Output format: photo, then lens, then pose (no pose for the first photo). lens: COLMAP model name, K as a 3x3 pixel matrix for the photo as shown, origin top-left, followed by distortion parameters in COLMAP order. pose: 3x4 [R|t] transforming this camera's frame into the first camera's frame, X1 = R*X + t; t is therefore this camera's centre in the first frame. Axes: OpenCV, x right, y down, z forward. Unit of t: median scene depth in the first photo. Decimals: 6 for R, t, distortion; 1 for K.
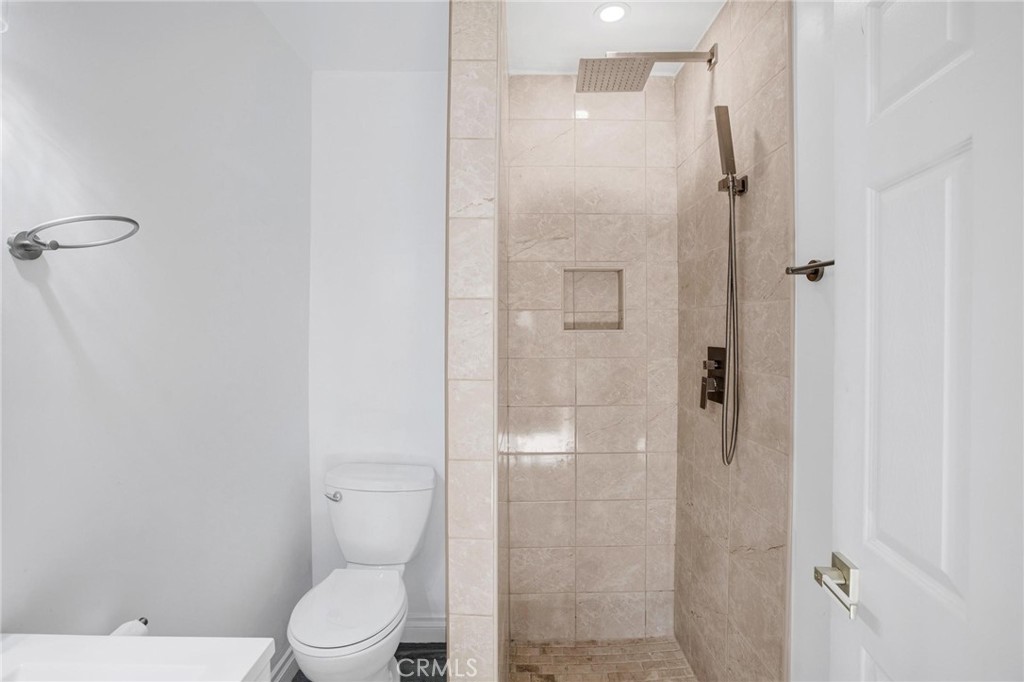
lens RADIAL K [[470.3, 0, 511.7], [0, 470.3, 334.9], [0, 0, 1]] dist [-0.048354, 0.016951]
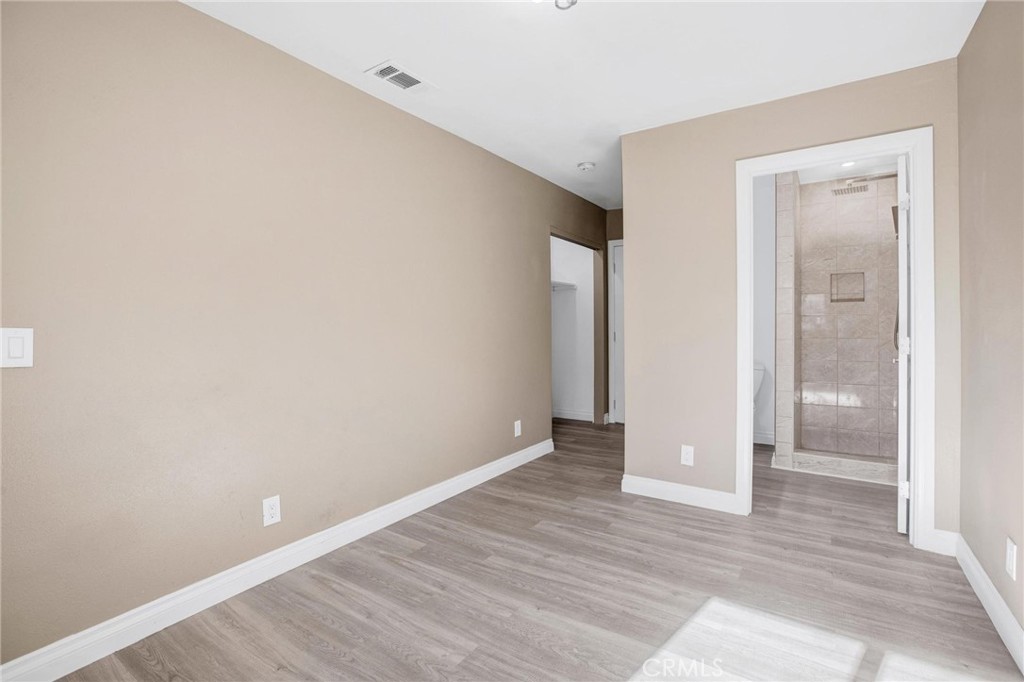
lens RADIAL K [[470.3, 0, 511.1], [0, 470.3, 323.5], [0, 0, 1]] dist [-0.048354, 0.016951]
pose [[0.836840, -0.002571, -0.547442, 0.043738], [-0.013673, 0.999579, -0.025595, 0.156997], [0.547277, 0.028904, 0.836452, -1.516553]]
